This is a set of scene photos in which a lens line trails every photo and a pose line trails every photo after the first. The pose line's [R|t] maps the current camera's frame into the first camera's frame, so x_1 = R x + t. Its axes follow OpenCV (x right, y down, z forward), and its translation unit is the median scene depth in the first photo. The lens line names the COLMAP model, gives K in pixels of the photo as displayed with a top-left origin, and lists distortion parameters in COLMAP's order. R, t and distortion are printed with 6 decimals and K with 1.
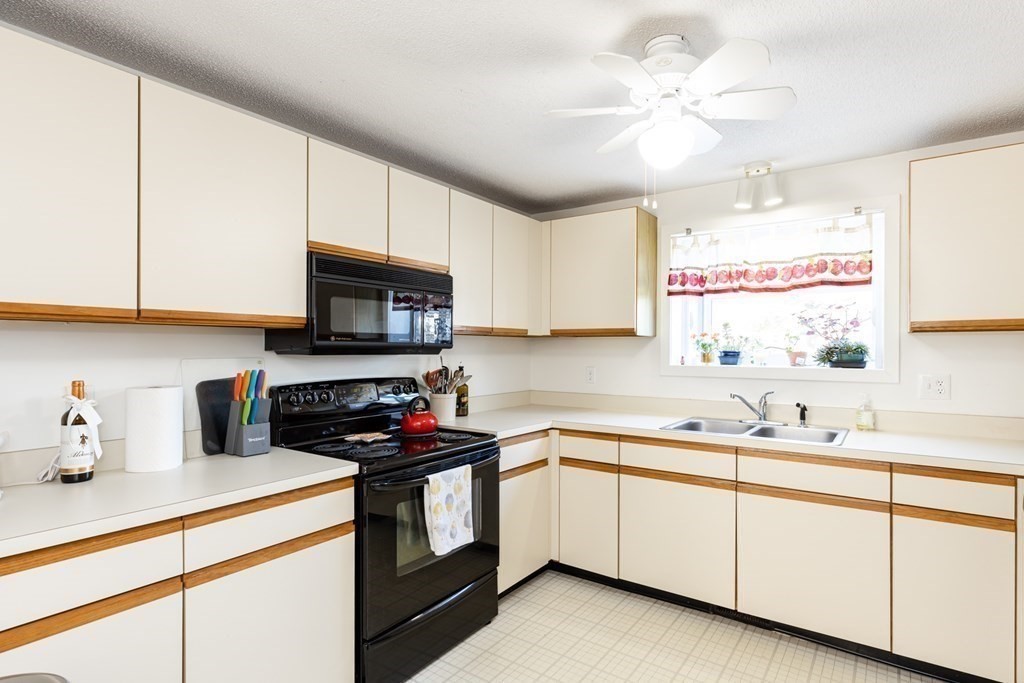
lens RADIAL K [[512.8, 0, 566.9], [0, 512.8, 351.8], [0, 0, 1]] dist [0.002699, 0.000206]
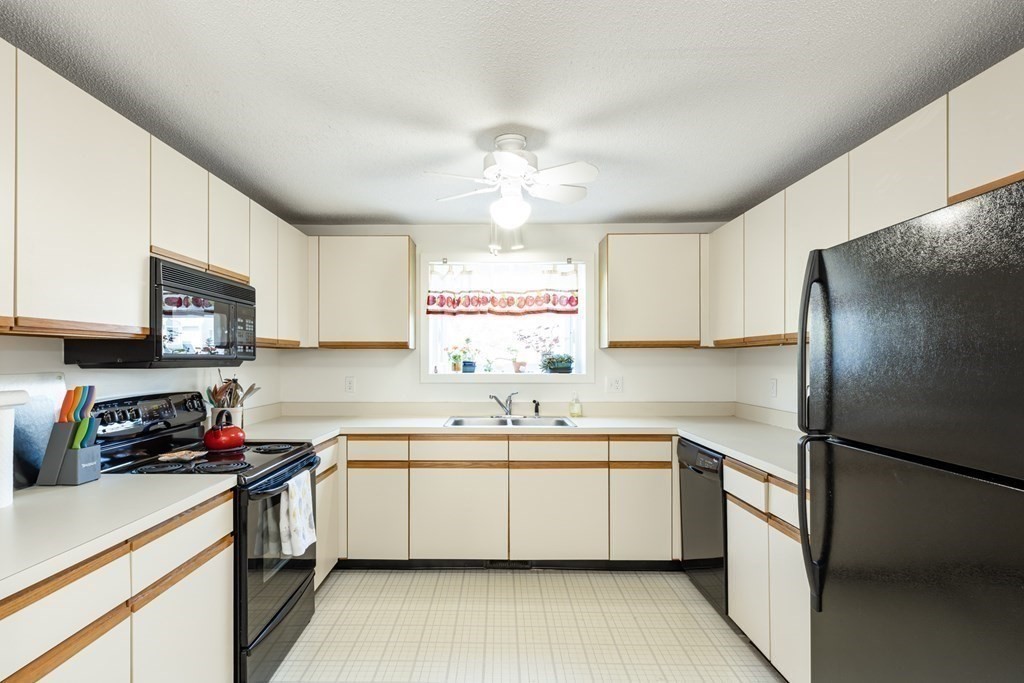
lens RADIAL K [[520.9, 0, 490.4], [0, 520.9, 361.2], [0, 0, 1]] dist [-0.001302, -0.000265]
pose [[0.850220, -0.005547, 0.526398, -0.349318], [0.006386, 0.999980, 0.000224, -0.002239], [-0.526388, 0.003171, 0.850238, -0.090725]]
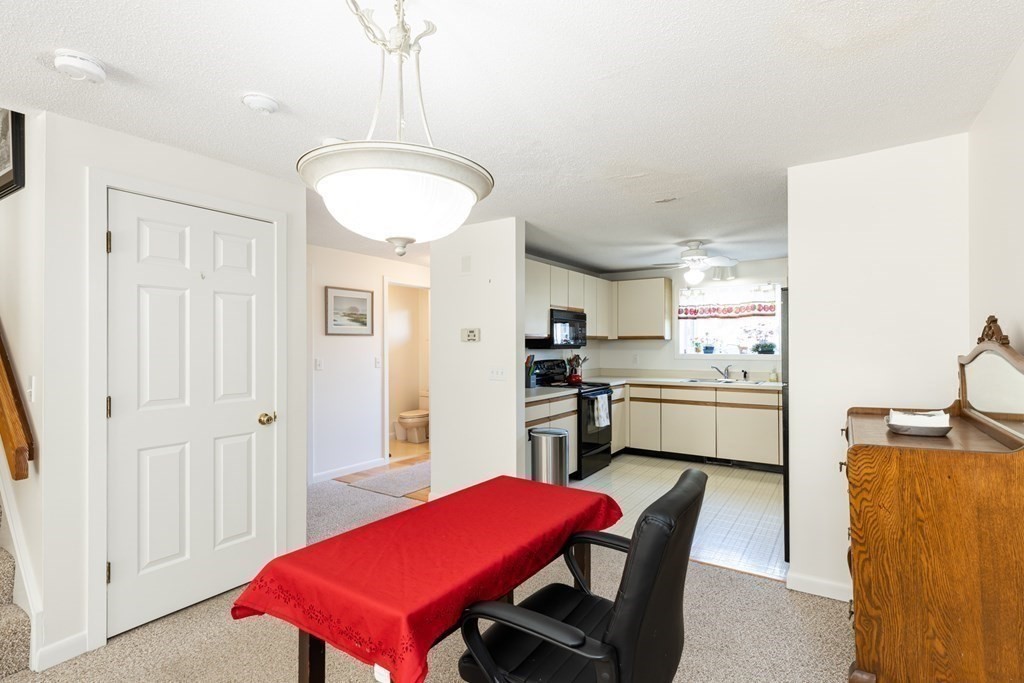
lens RADIAL K [[485.2, 0, 528.0], [0, 485.2, 344.8], [0, 0, 1]] dist [0.003617, 0.000305]
pose [[0.999952, -0.005717, -0.007925, -0.436872], [0.005663, 0.999961, -0.006811, 0.000468], [0.007964, 0.006766, 0.999945, -1.050392]]
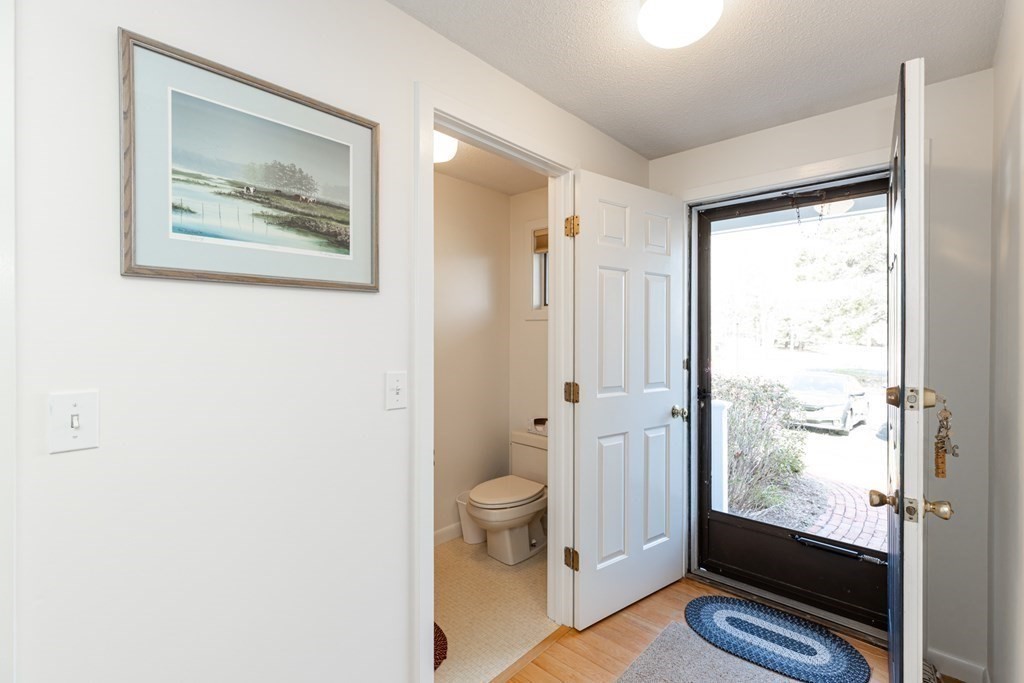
lens RADIAL K [[467.9, 0, 518.0], [0, 467.9, 335.6], [0, 0, 1]] dist [-0.000114, -0.000419]
pose [[0.987281, 0.000468, -0.158985, -0.833384], [-0.000611, 0.999999, -0.000848, -0.005242], [0.158984, 0.000934, 0.987281, 0.383130]]
